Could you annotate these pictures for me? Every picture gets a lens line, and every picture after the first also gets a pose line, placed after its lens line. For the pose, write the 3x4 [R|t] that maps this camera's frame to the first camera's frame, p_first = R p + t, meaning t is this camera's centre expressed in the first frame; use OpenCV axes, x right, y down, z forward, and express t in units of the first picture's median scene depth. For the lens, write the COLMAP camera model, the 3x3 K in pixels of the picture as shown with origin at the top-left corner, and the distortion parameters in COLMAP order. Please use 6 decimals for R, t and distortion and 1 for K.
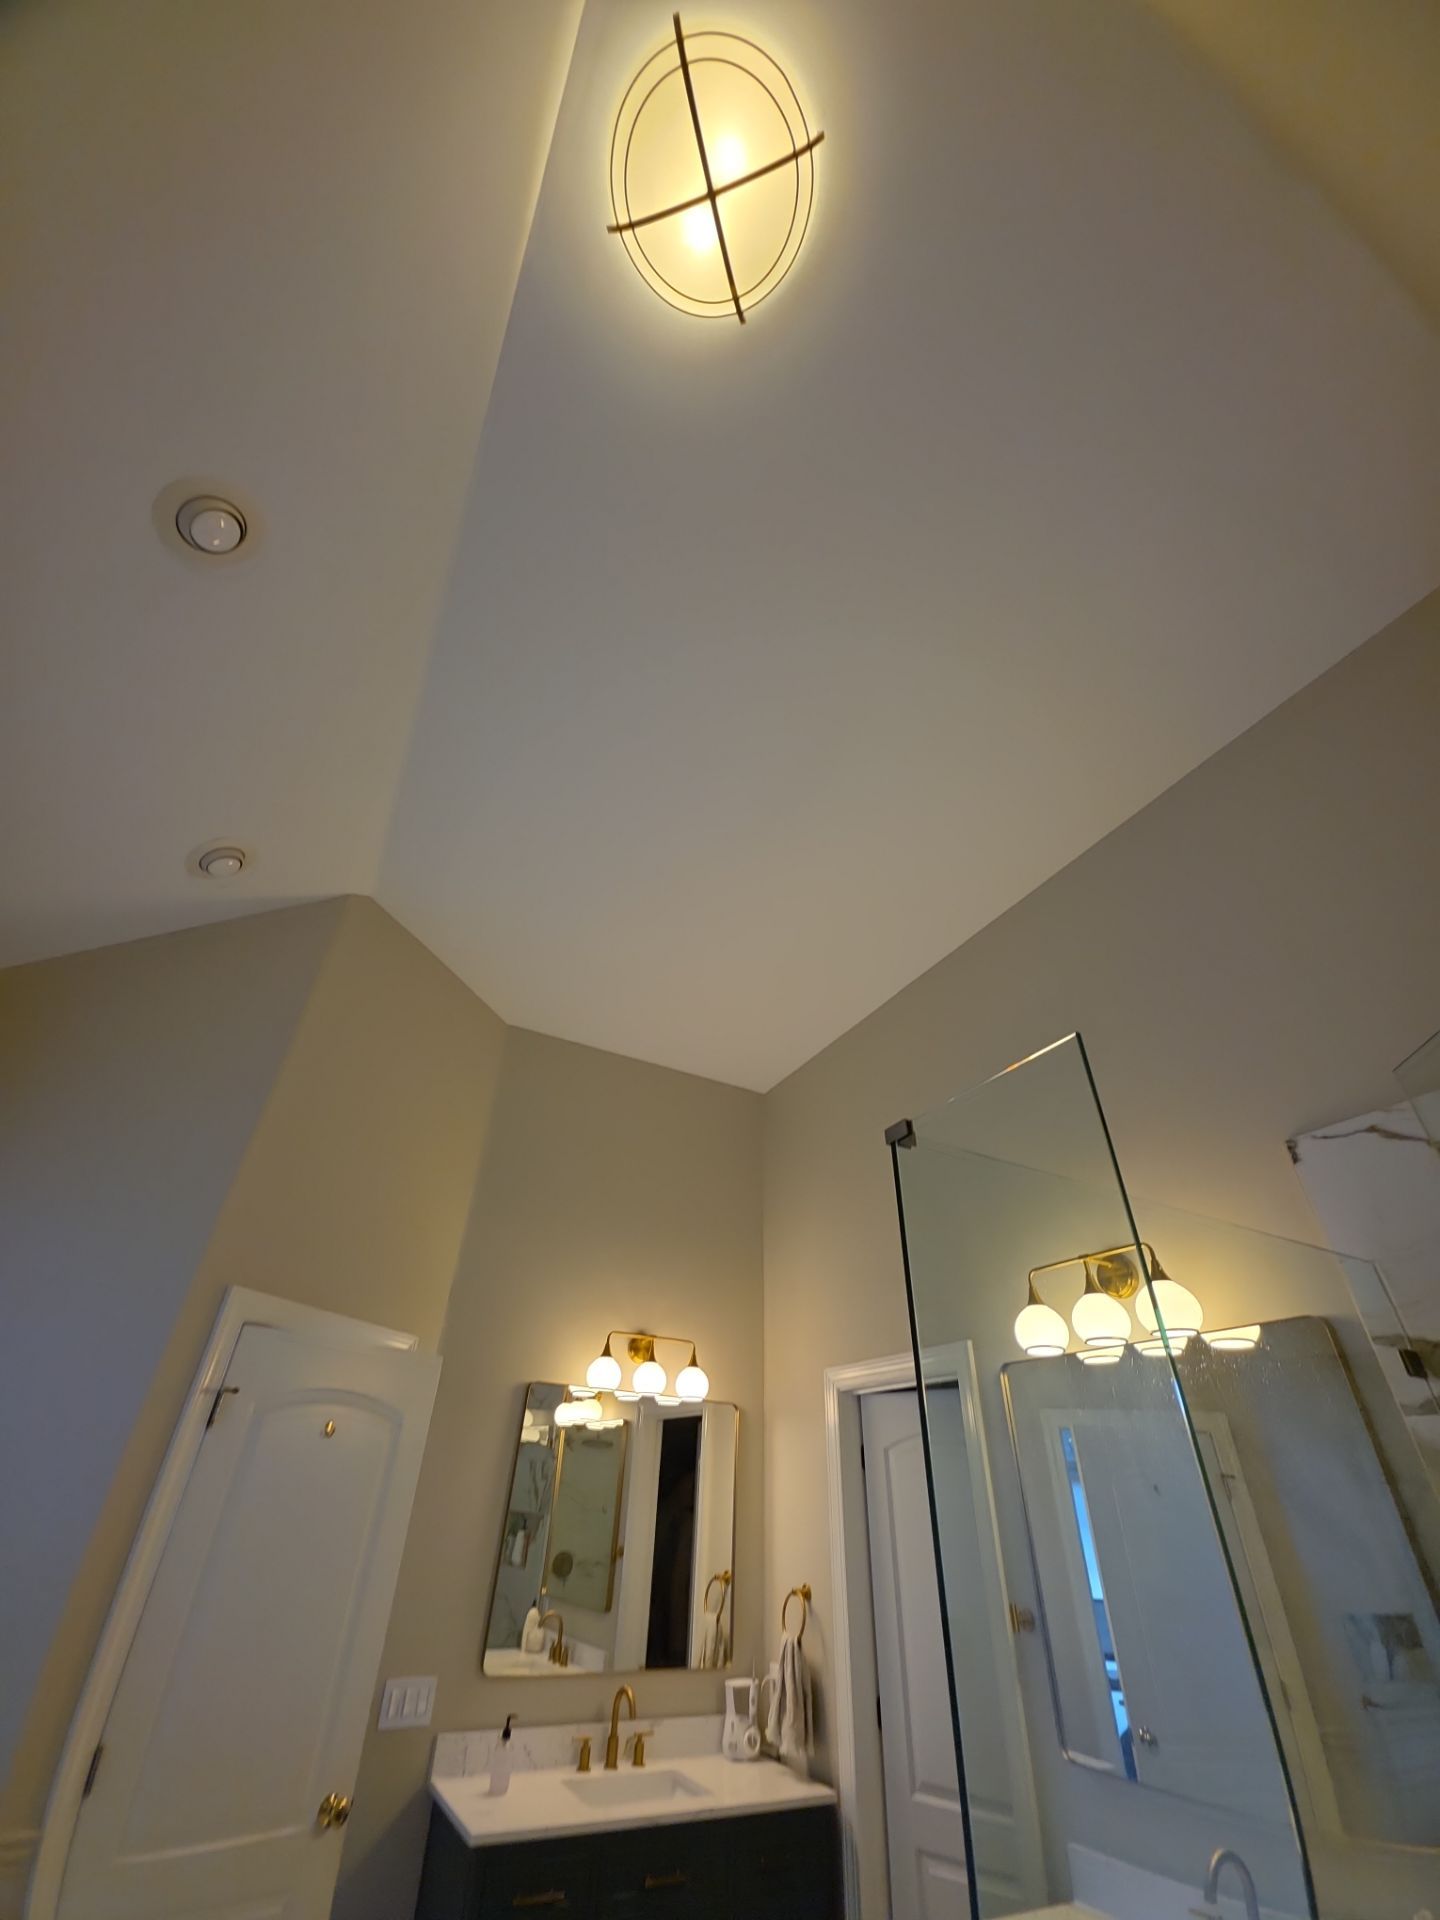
lens RADIAL K [[755.3, 0, 716.9], [0, 755.3, 954.2], [0, 0, 1]] dist [0.002374, -0.004798]
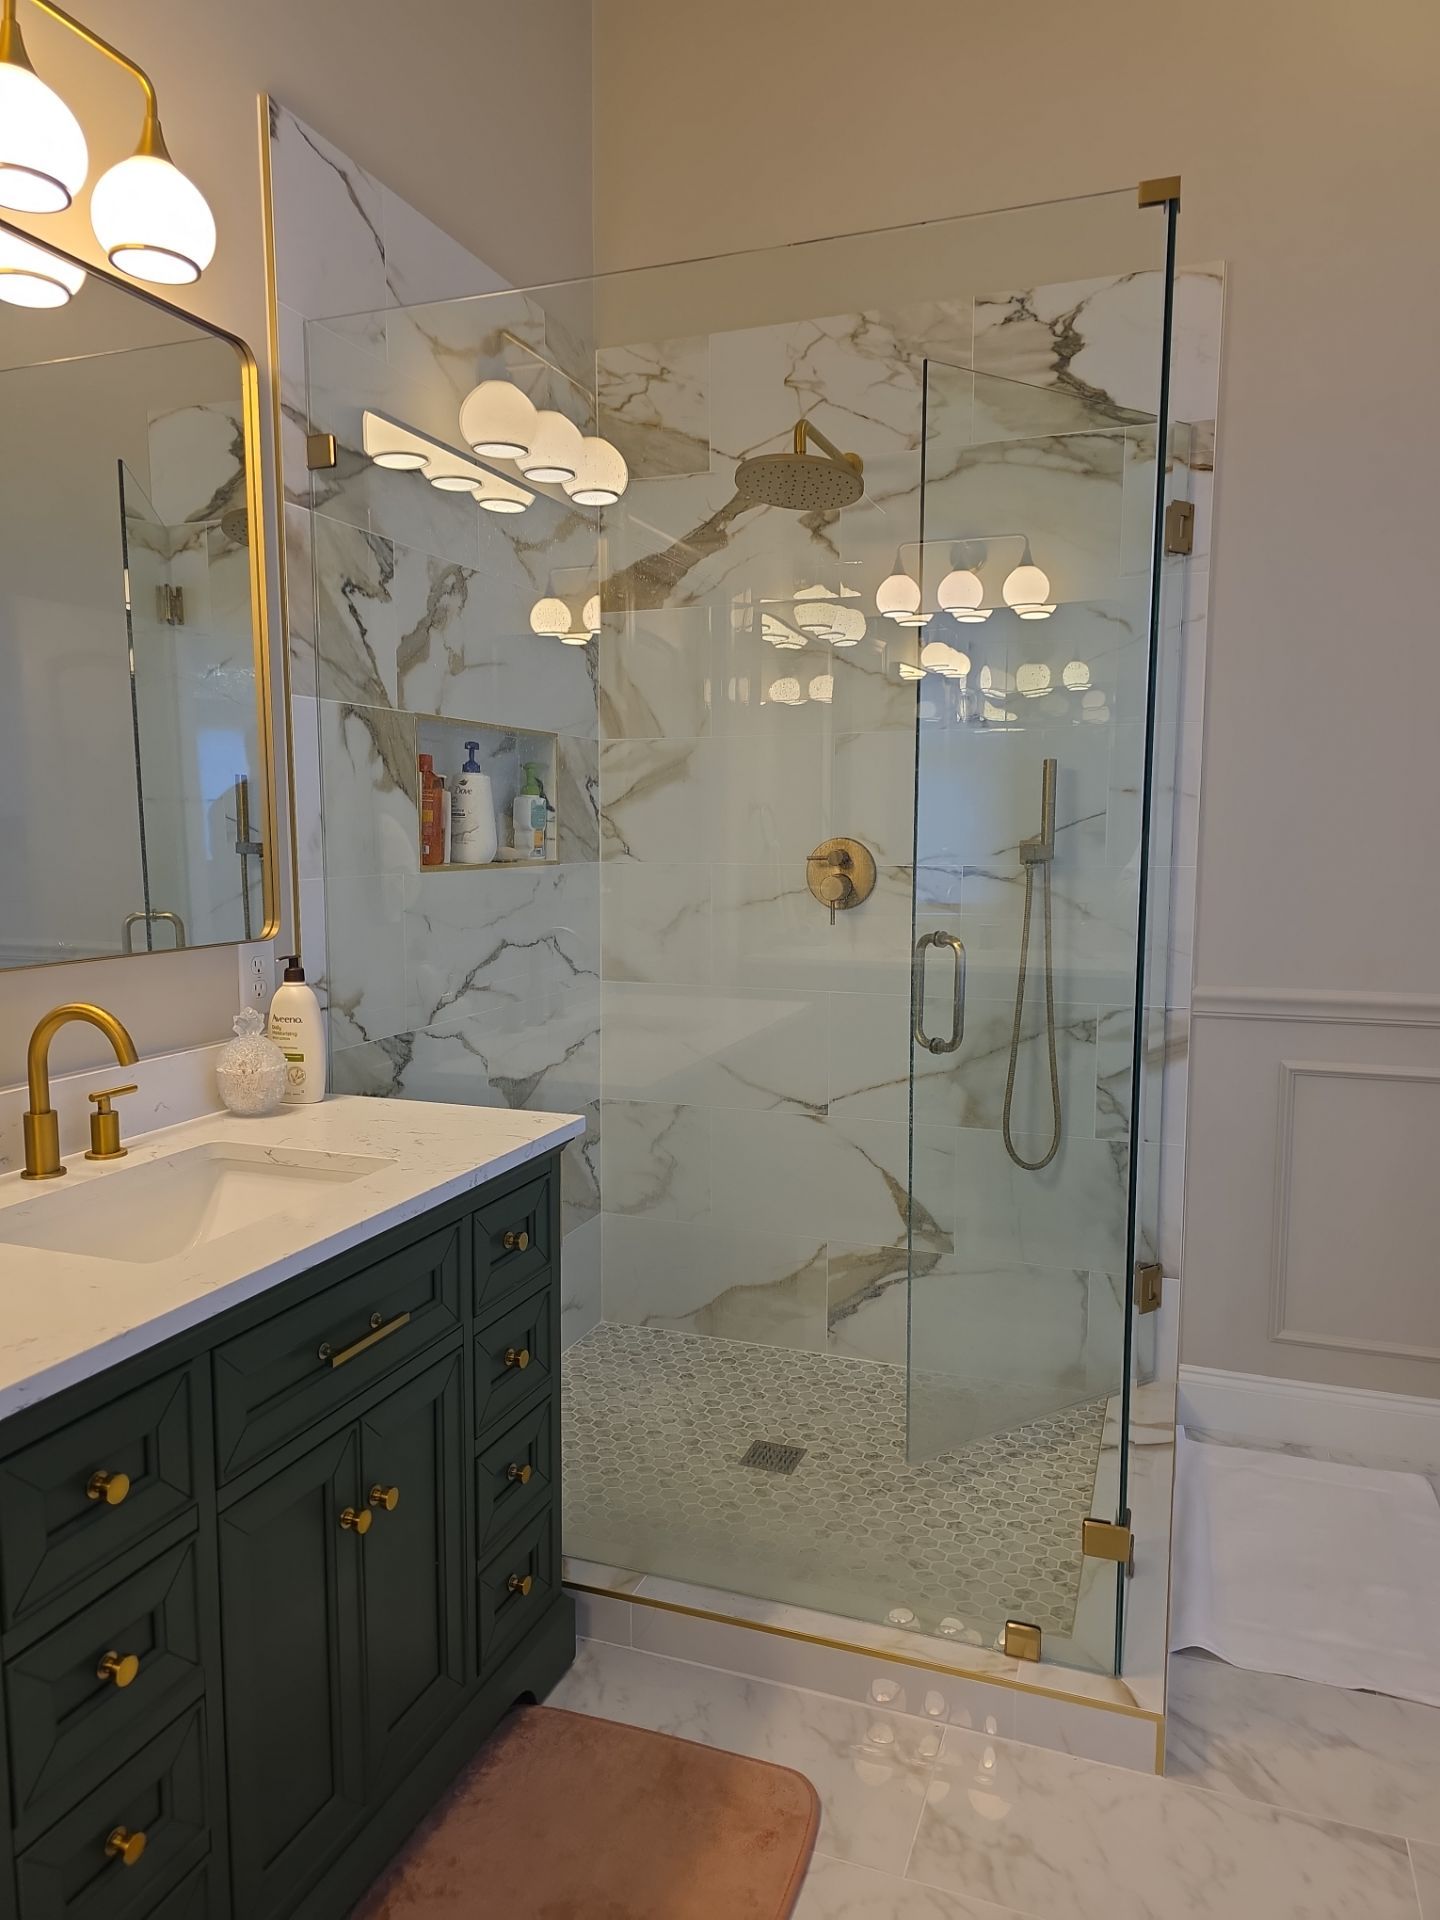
lens RADIAL K [[1289.0, 0, 703.4], [0, 1289.0, 973.8], [0, 0, 1]] dist [0.063619, -0.064741]
pose [[-0.664113, -0.123421, 0.737375, -0.243321], [-0.462431, 0.842793, -0.275421, 0.682724], [-0.587462, -0.523896, -0.616783, 0.752422]]
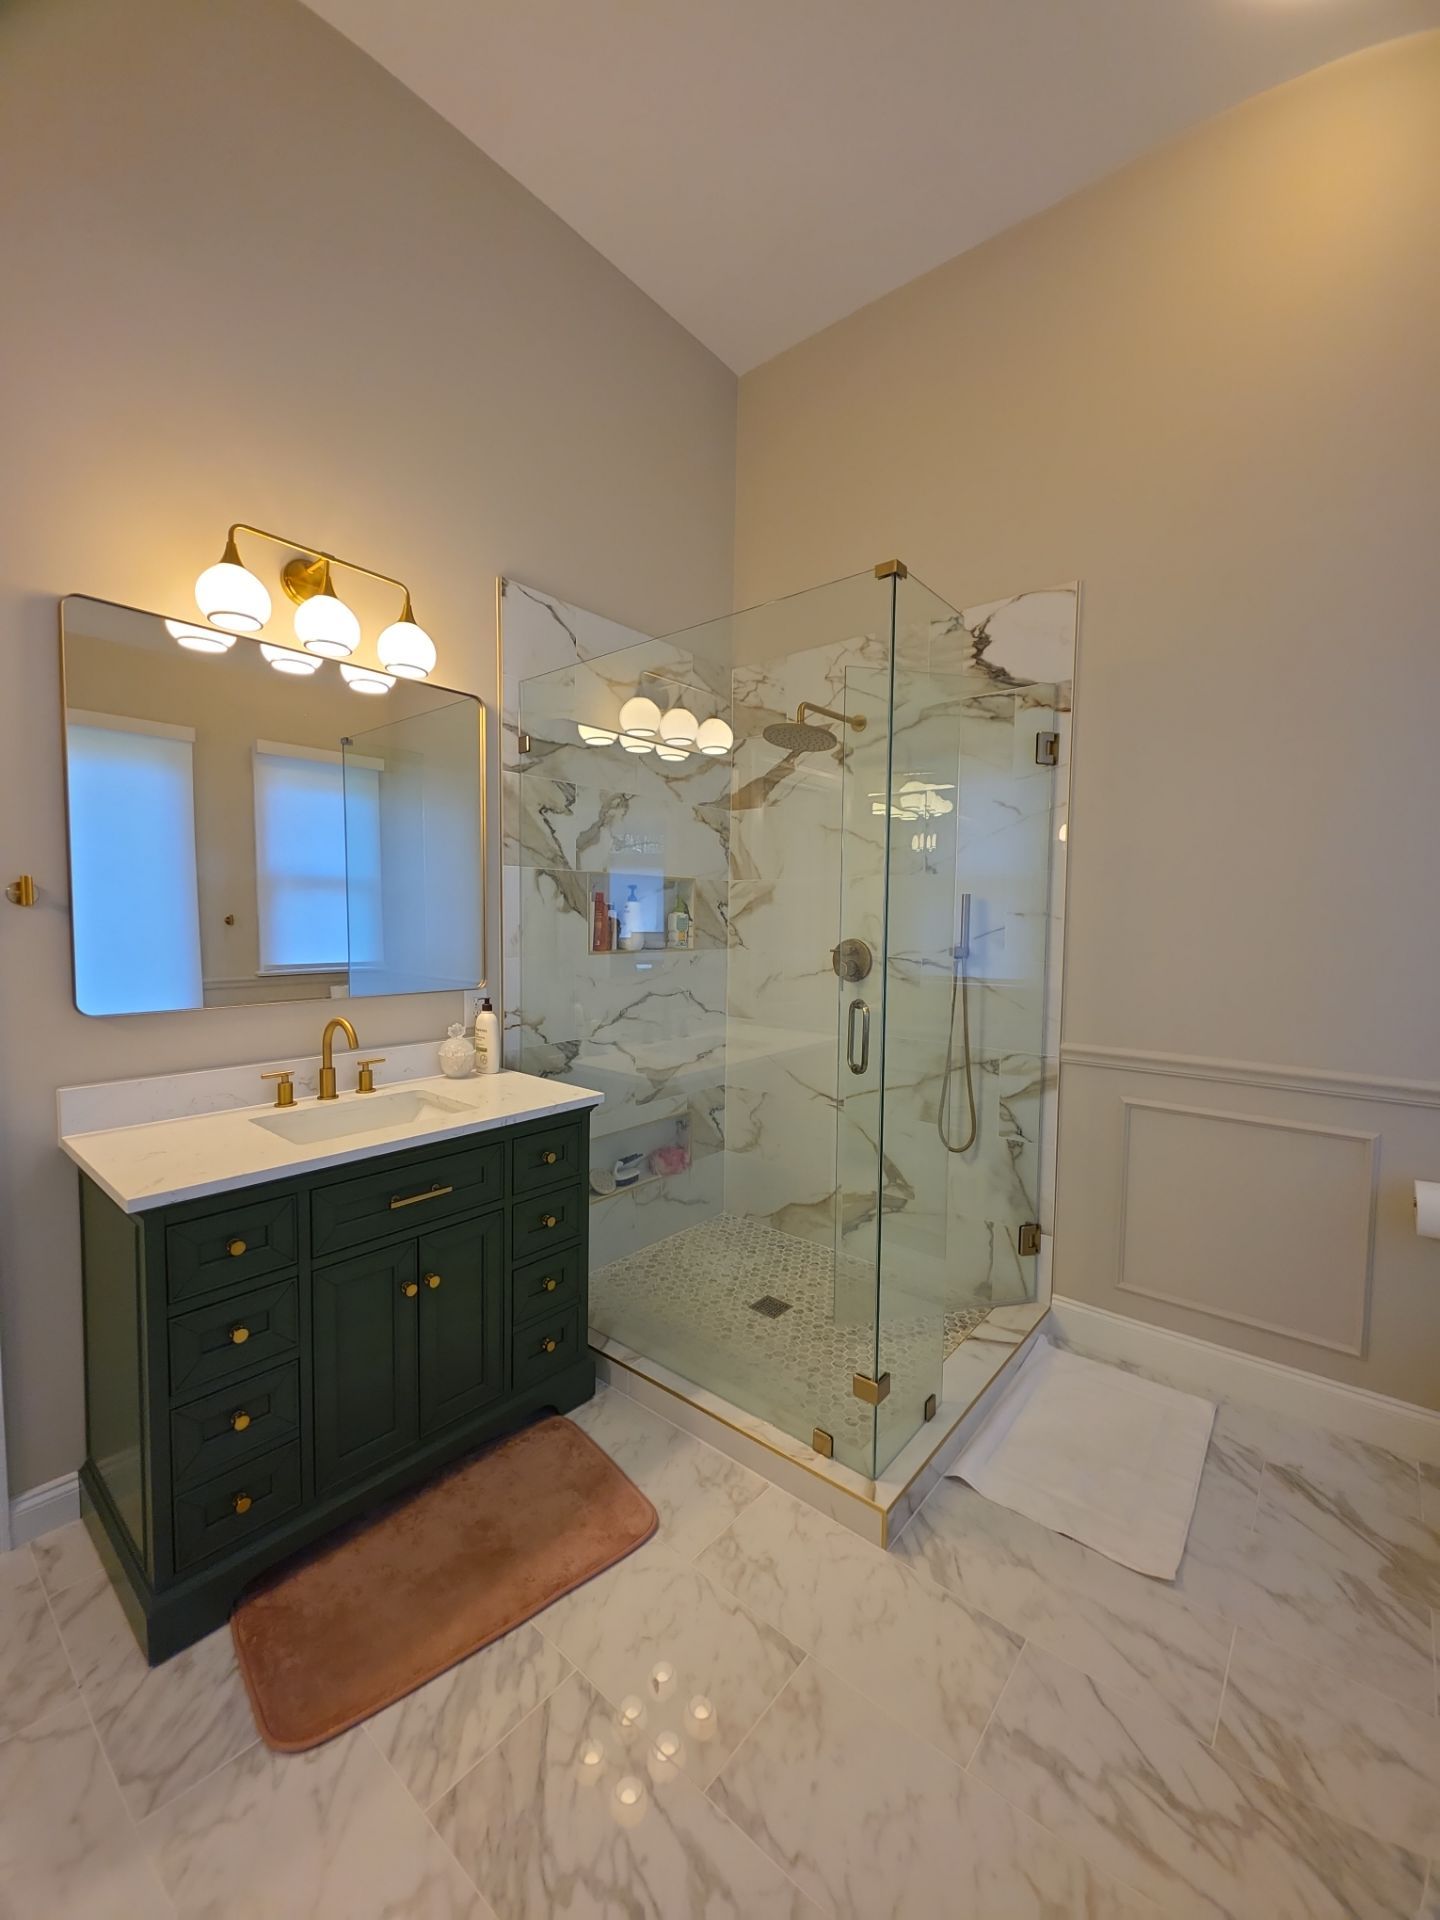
lens RADIAL K [[756.1, 0, 712.5], [0, 756.1, 961.7], [0, 0, 1]] dist [0.013464, -0.008851]
pose [[-0.374213, -0.098700, 0.922075, -0.416954], [-0.568510, 0.809971, -0.144023, 0.521288], [-0.732639, -0.578105, -0.359214, 0.578975]]
